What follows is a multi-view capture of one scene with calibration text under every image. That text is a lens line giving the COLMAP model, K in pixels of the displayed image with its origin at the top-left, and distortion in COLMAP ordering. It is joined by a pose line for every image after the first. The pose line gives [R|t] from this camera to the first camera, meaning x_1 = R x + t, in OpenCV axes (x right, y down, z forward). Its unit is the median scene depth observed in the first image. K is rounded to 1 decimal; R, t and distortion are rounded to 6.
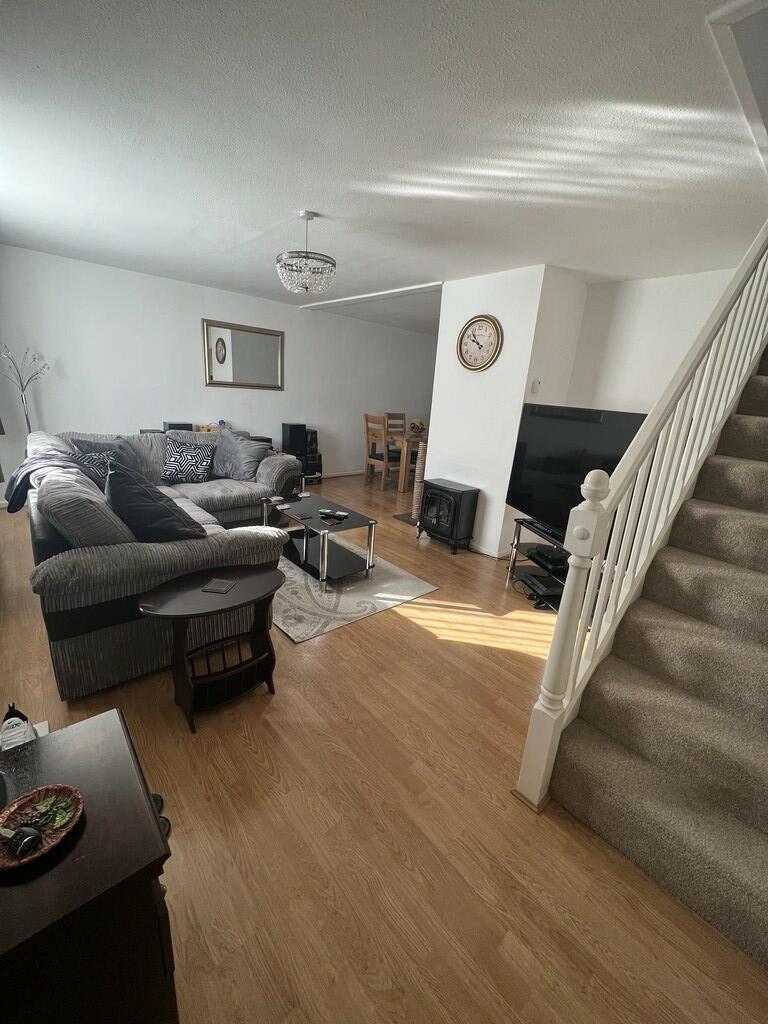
lens RADIAL K [[410.0, 0, 382.8], [0, 410.0, 510.4], [0, 0, 1]] dist [0.000047, -0.000211]
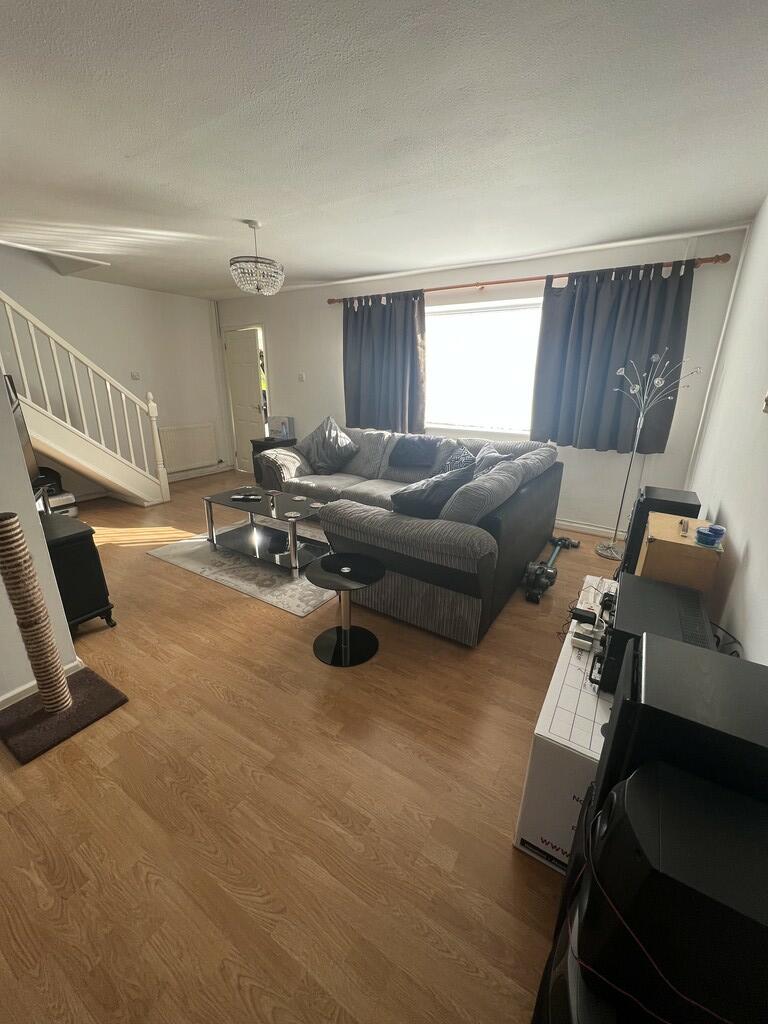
lens RADIAL K [[410.0, 0, 382.8], [0, 410.0, 510.4], [0, 0, 1]] dist [0.000047, -0.000211]
pose [[-0.952293, 0.015947, -0.304768, -0.150763], [-0.156661, 0.831473, 0.533019, -0.660228], [0.261906, 0.555336, -0.789308, 2.217482]]
